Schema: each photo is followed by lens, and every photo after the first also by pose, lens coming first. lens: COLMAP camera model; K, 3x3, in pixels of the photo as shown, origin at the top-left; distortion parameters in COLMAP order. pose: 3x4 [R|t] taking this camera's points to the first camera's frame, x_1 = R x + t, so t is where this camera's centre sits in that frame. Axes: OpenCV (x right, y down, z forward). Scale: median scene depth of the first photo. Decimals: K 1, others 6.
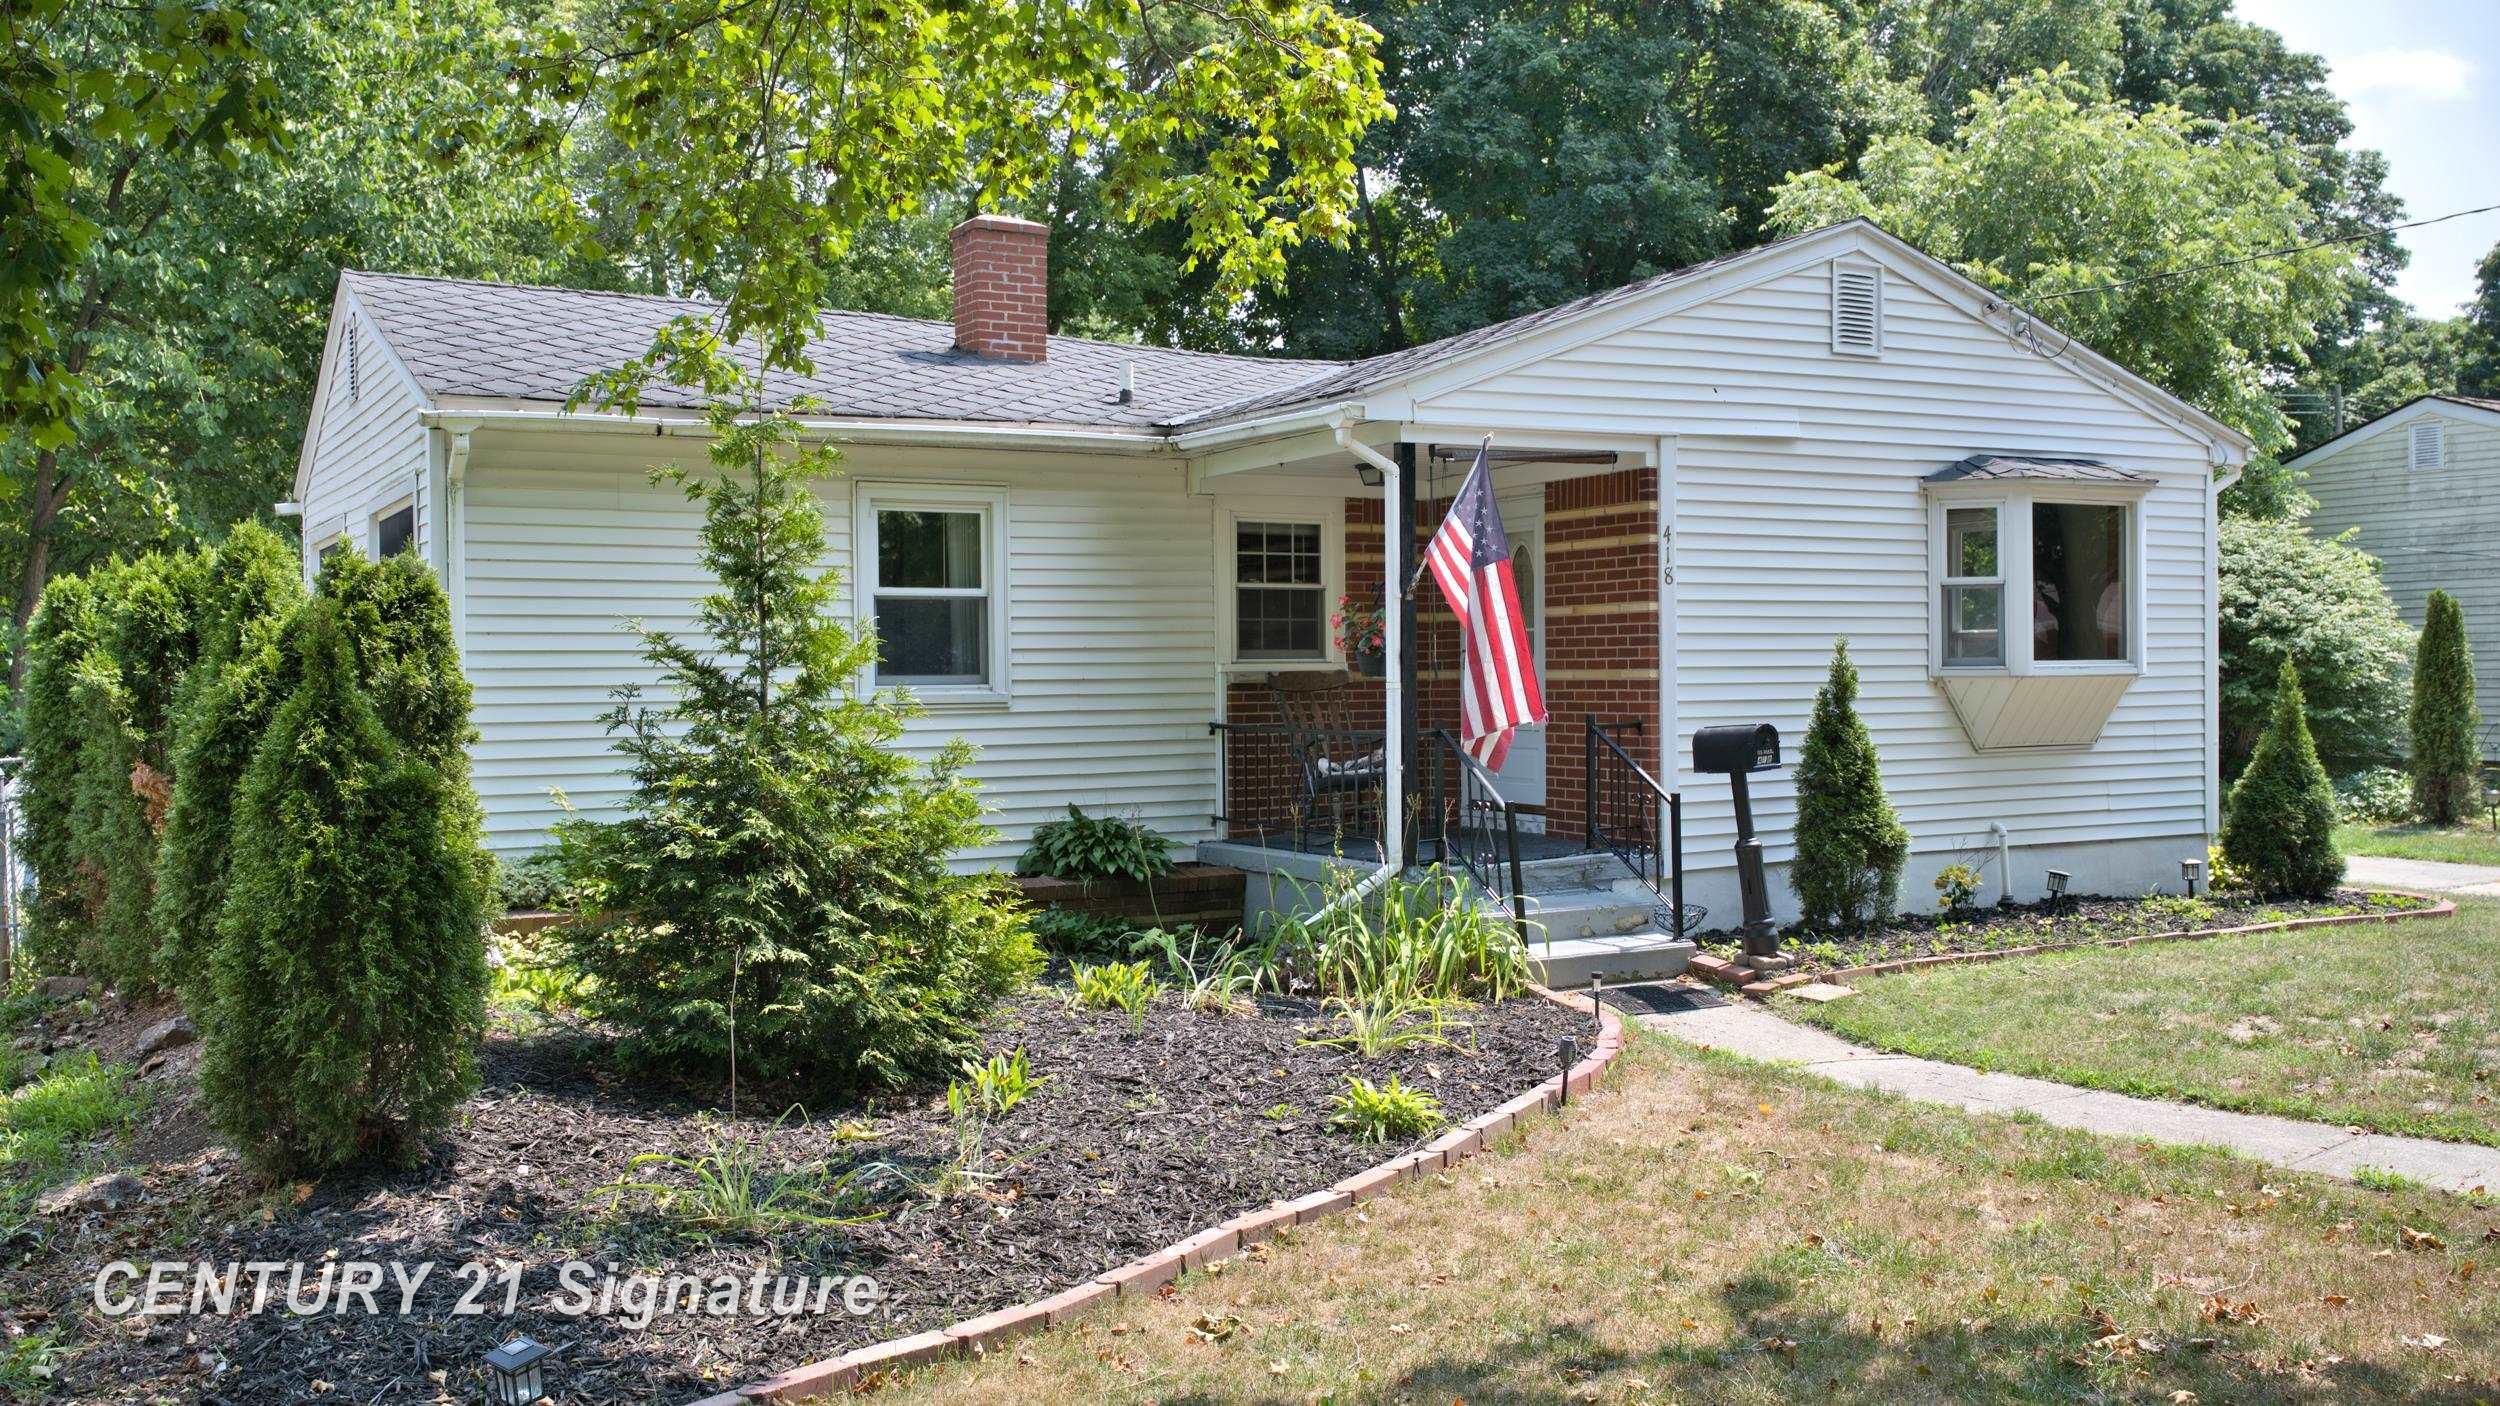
lens RADIAL K [[2236.4, 0, 1250.0], [0, 2236.4, 703.0], [0, 0, 1]] dist [0.000670, 0.001625]
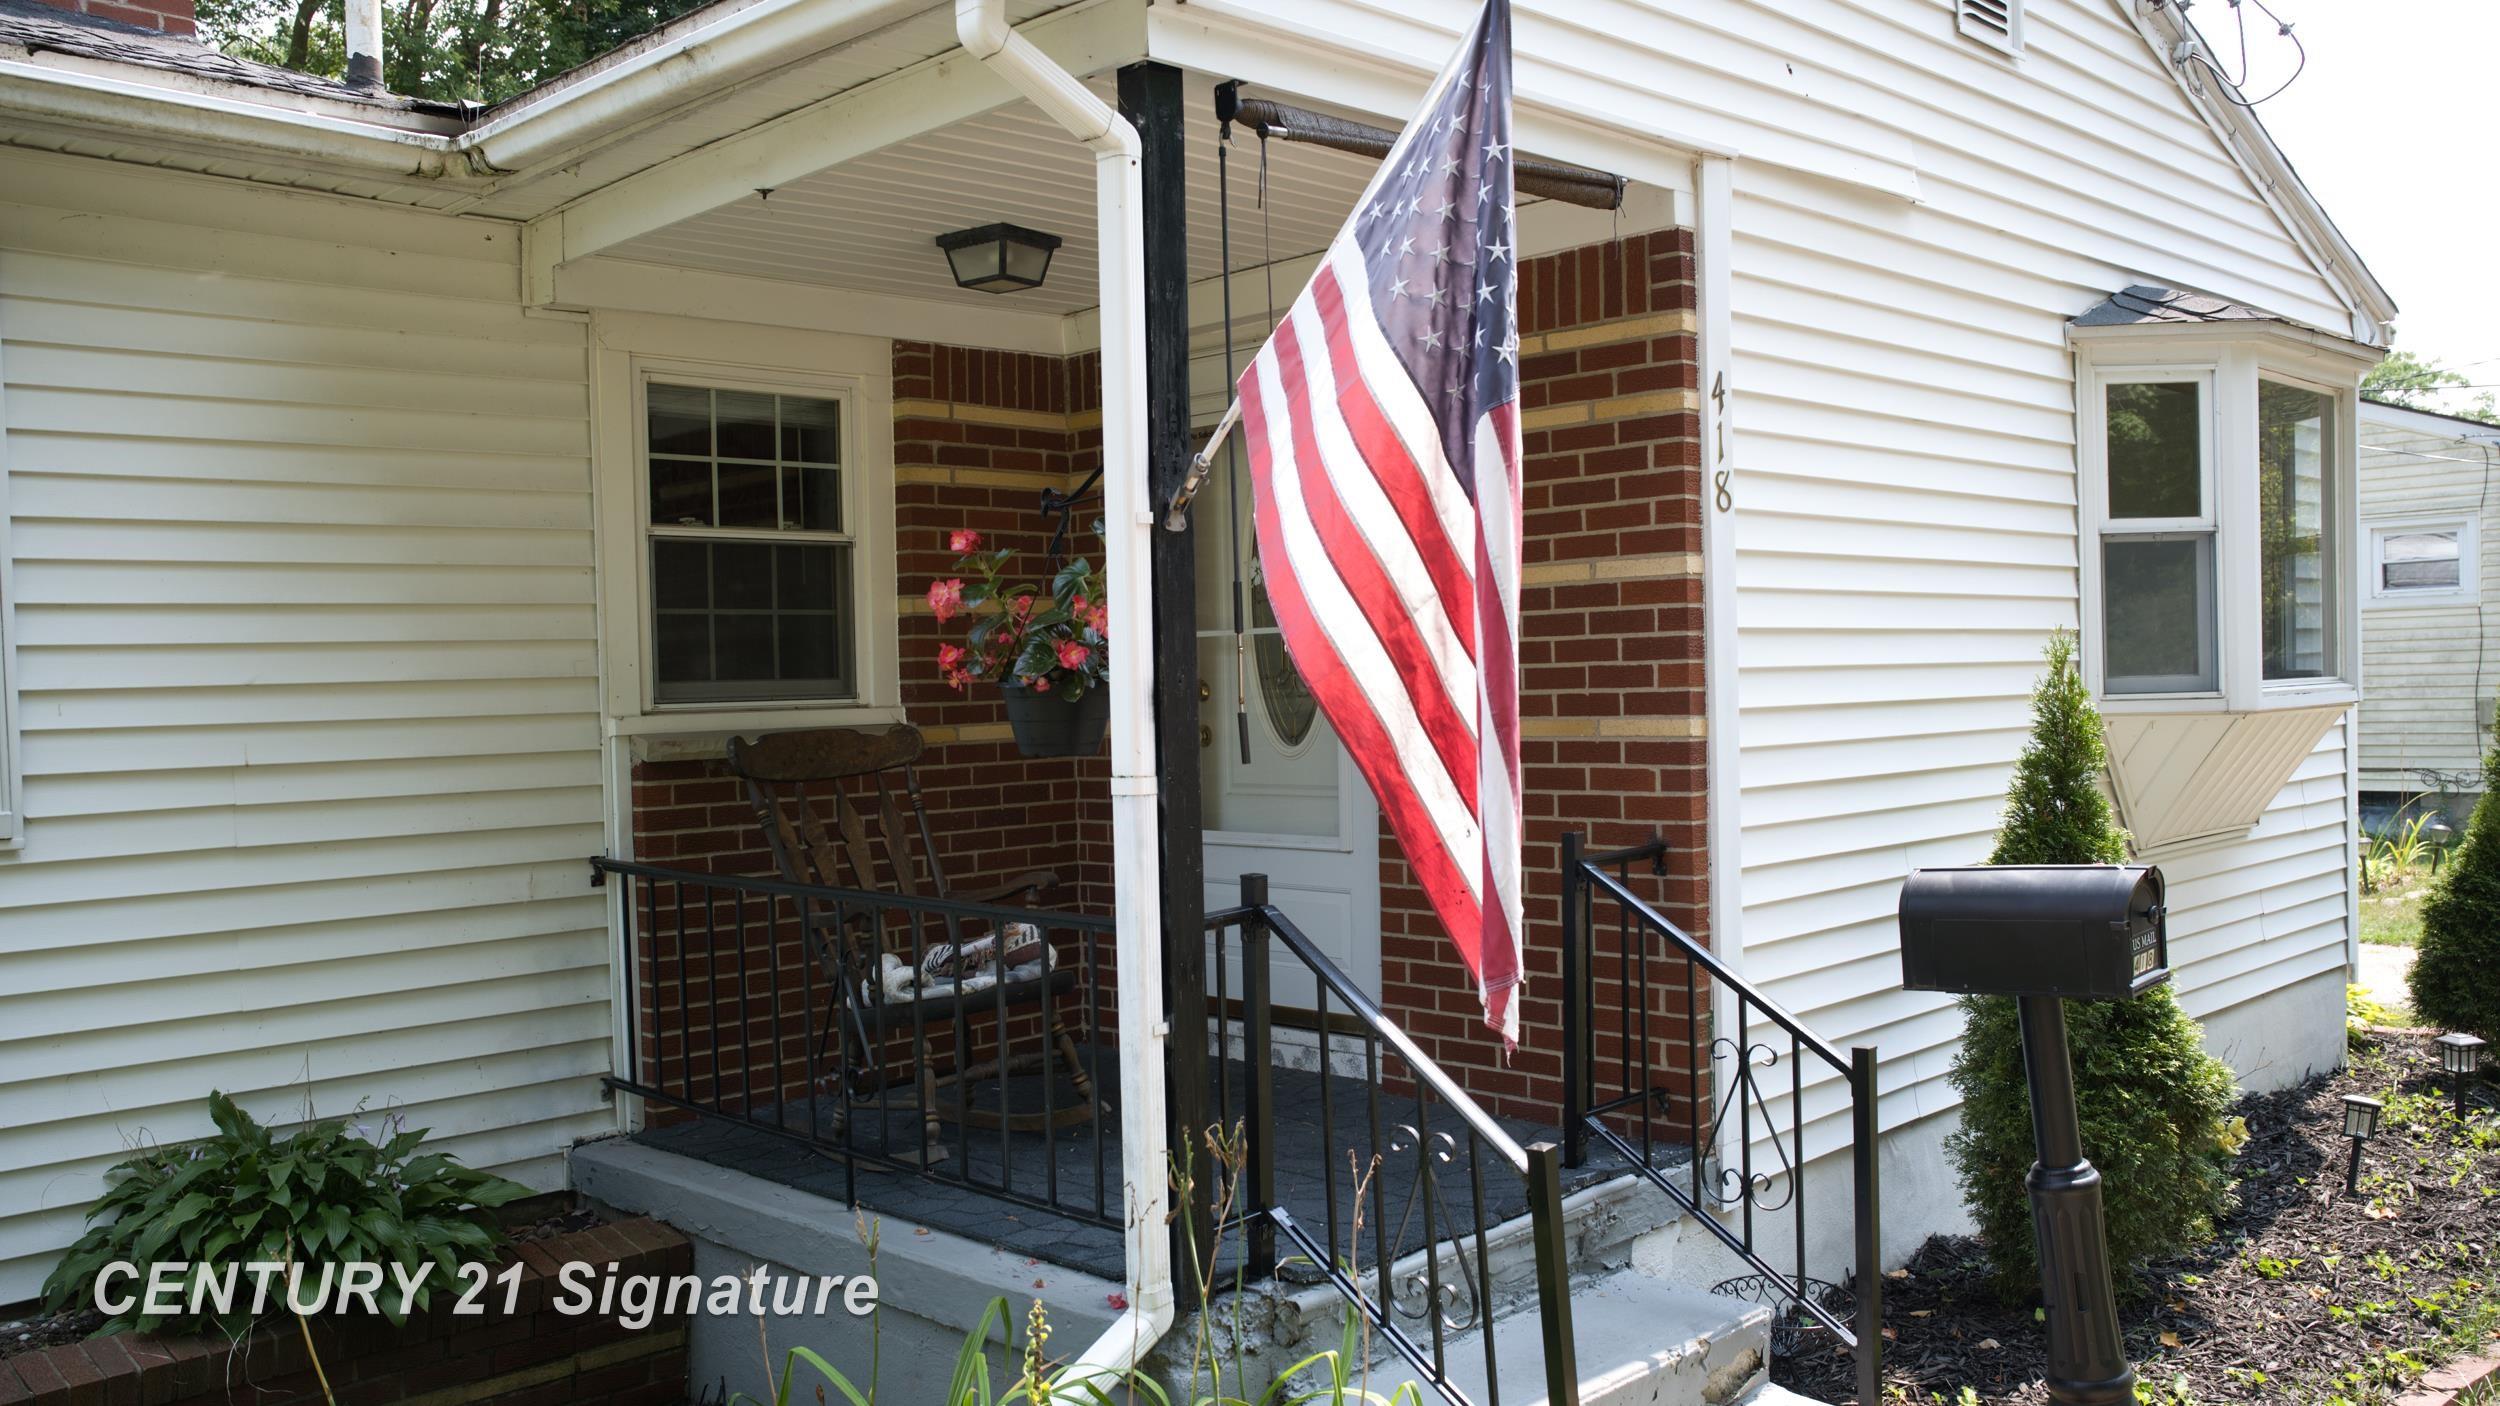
lens RADIAL K [[2066.8, 0, 1239.2], [0, 2066.8, 750.8], [0, 0, 1]] dist [-0.041794, 0.001122]
pose [[0.963734, -0.023810, 0.265802, -0.003128], [0.019889, 0.999650, 0.017432, -0.016357], [-0.266124, -0.011513, 0.963870, 0.629185]]
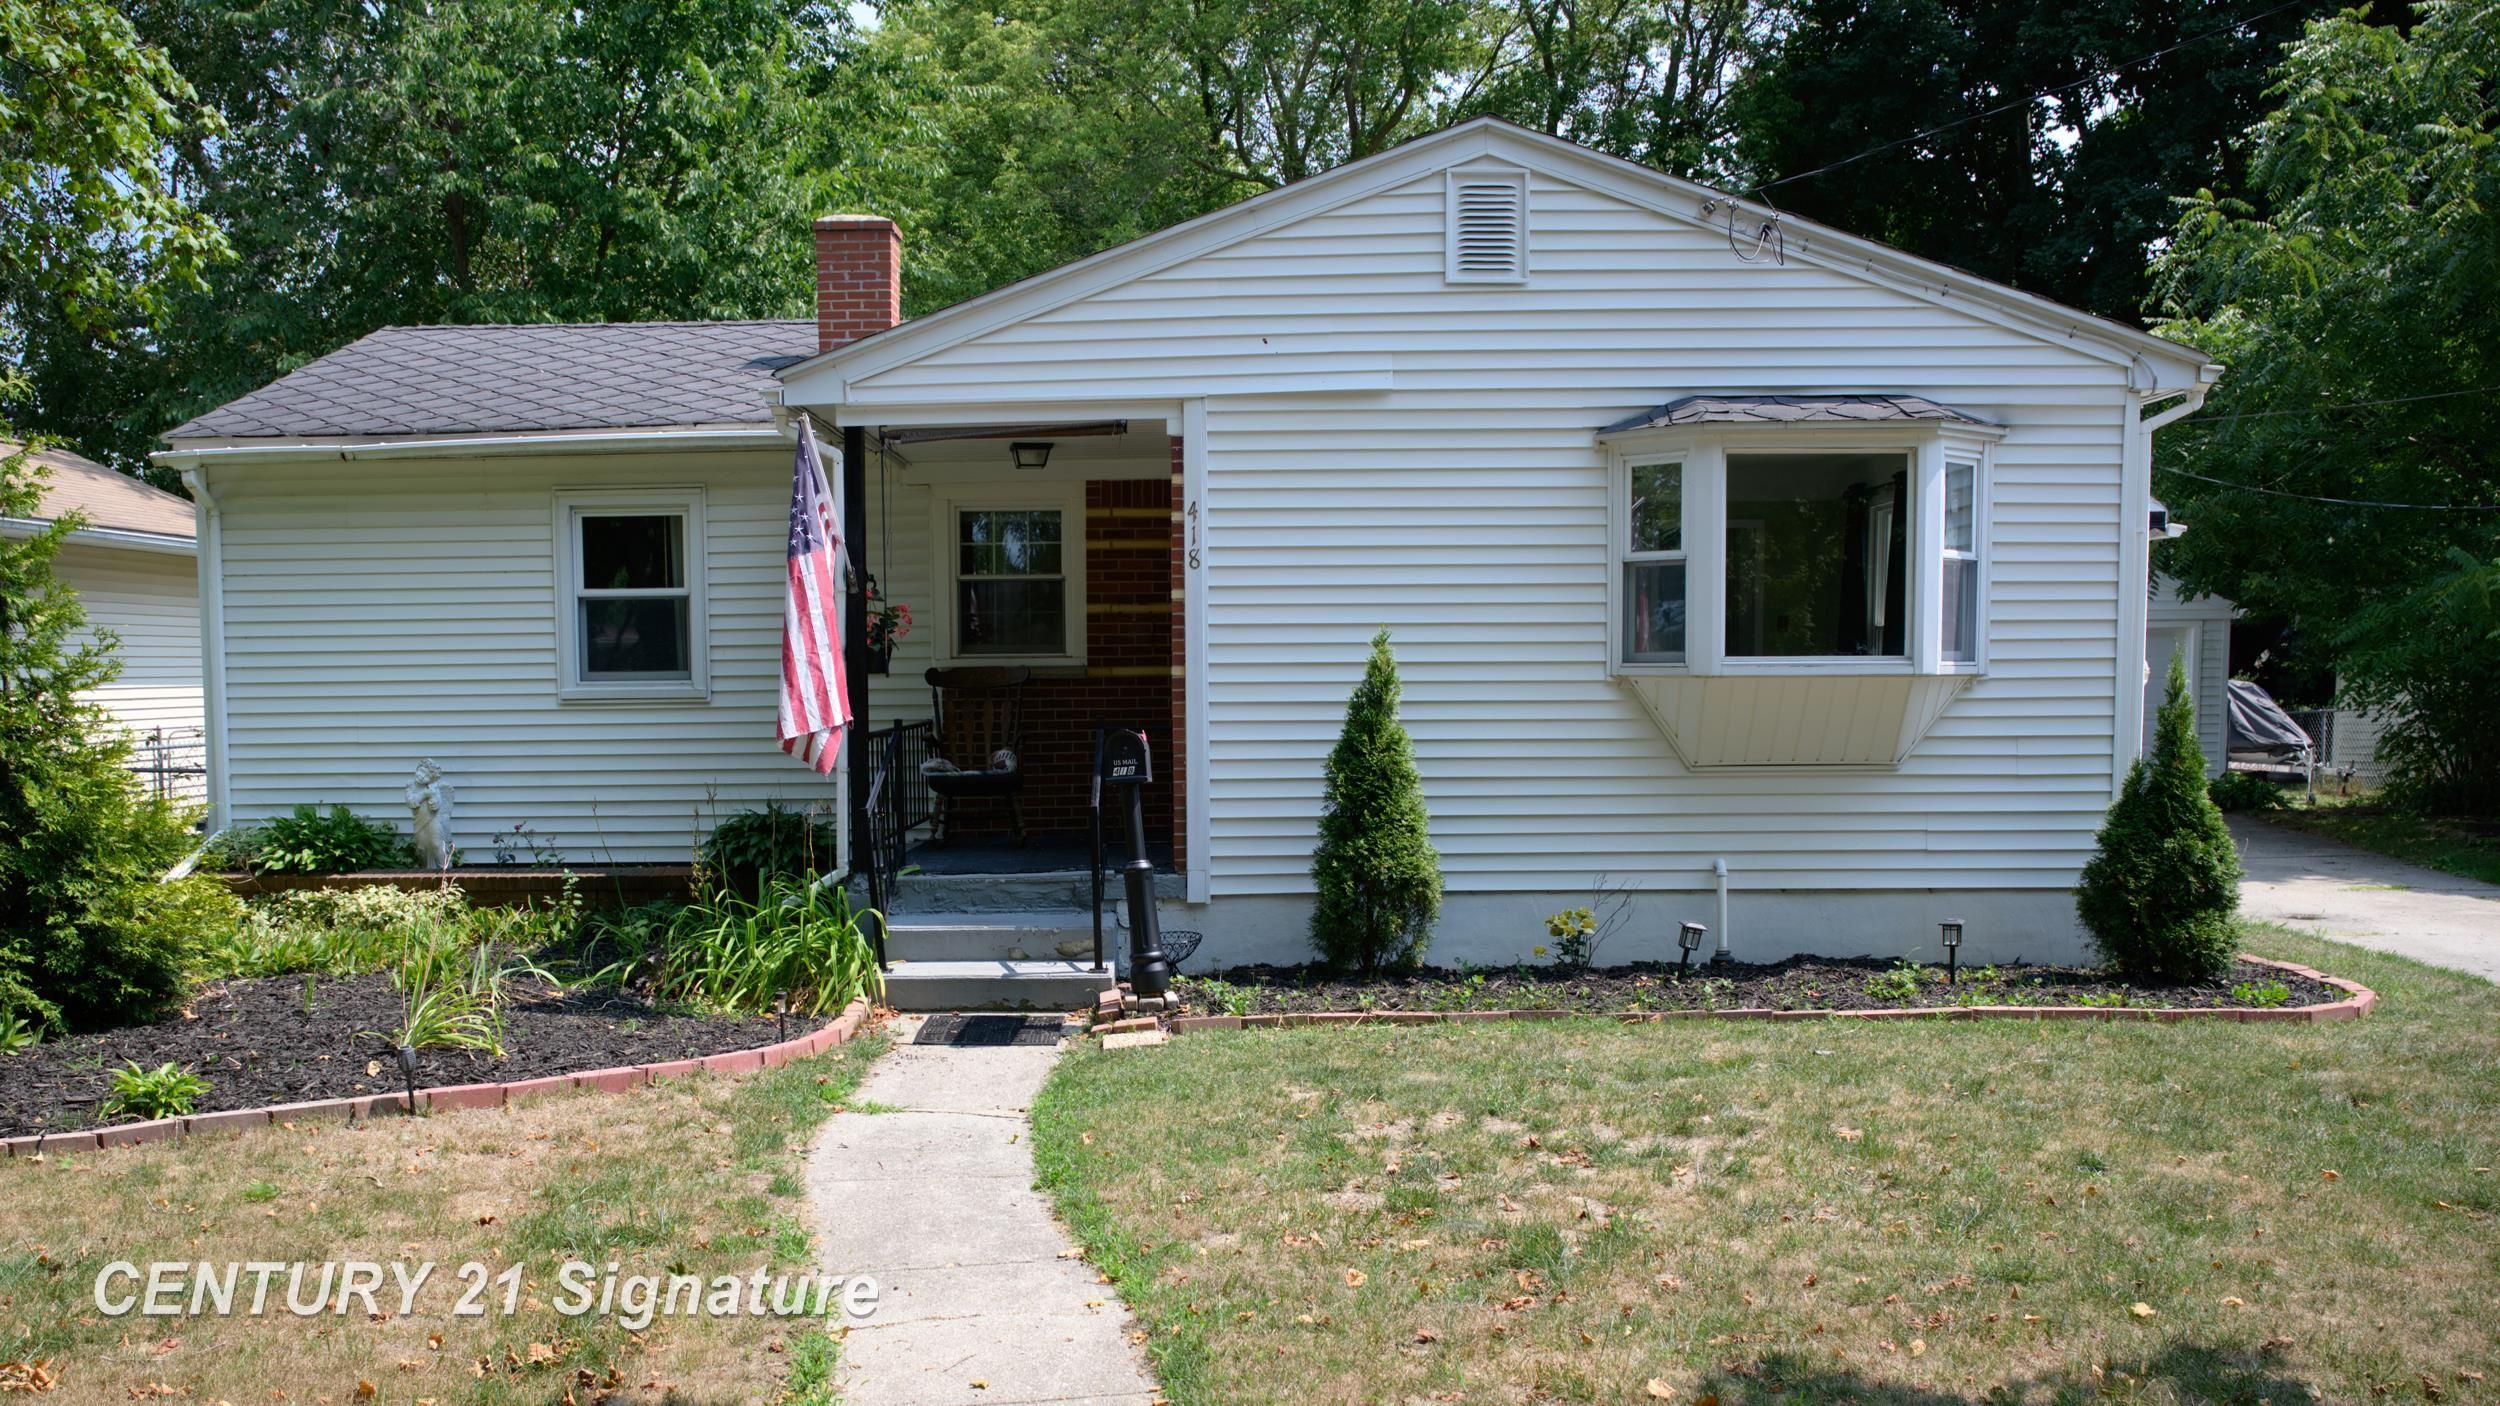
lens RADIAL K [[2208.3, 0, 1242.3], [0, 2208.3, 909.3], [0, 0, 1]] dist [-0.103253, 0.006256]
pose [[0.853793, 0.059756, -0.517172, 0.634304], [-0.007065, 0.994629, 0.103259, -0.009254], [0.520564, -0.084508, 0.849630, 0.254996]]
